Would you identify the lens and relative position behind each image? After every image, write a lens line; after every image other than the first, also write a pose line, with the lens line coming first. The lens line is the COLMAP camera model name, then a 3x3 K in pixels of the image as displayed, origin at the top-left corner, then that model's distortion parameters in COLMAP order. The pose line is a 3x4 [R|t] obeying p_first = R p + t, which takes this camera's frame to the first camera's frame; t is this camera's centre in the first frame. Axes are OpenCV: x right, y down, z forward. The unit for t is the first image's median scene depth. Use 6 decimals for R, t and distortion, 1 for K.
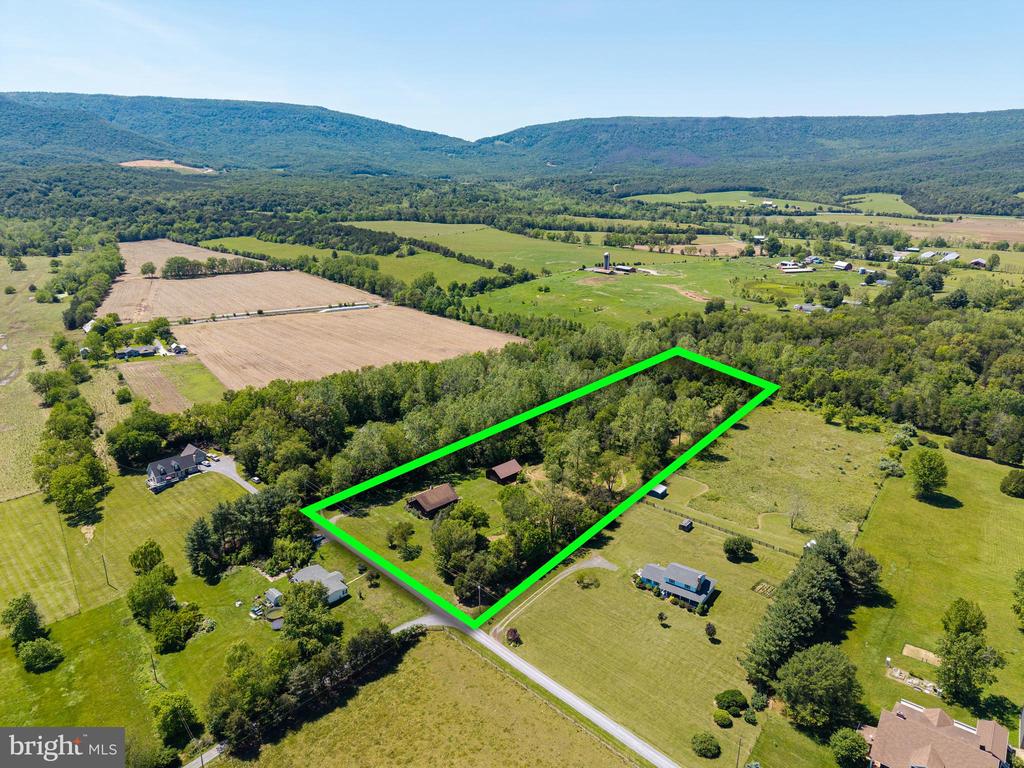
lens RADIAL K [[695.0, 0, 515.6], [0, 695.0, 385.4], [0, 0, 1]] dist [0.007052, -0.003331]
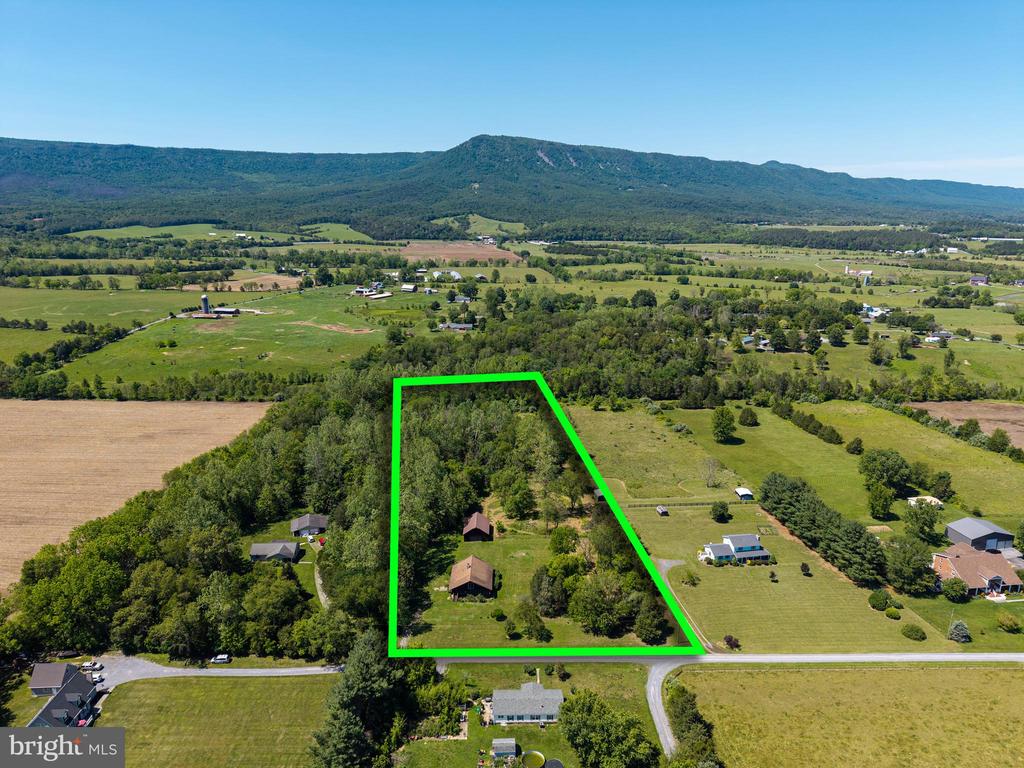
lens RADIAL K [[695.0, 0, 515.6], [0, 695.0, 385.4], [0, 0, 1]] dist [0.007052, -0.003331]
pose [[0.687460, -0.183474, 0.702663, -0.120333], [0.213127, 0.975926, 0.046311, -0.018324], [-0.694244, 0.117920, 0.710014, 0.058522]]
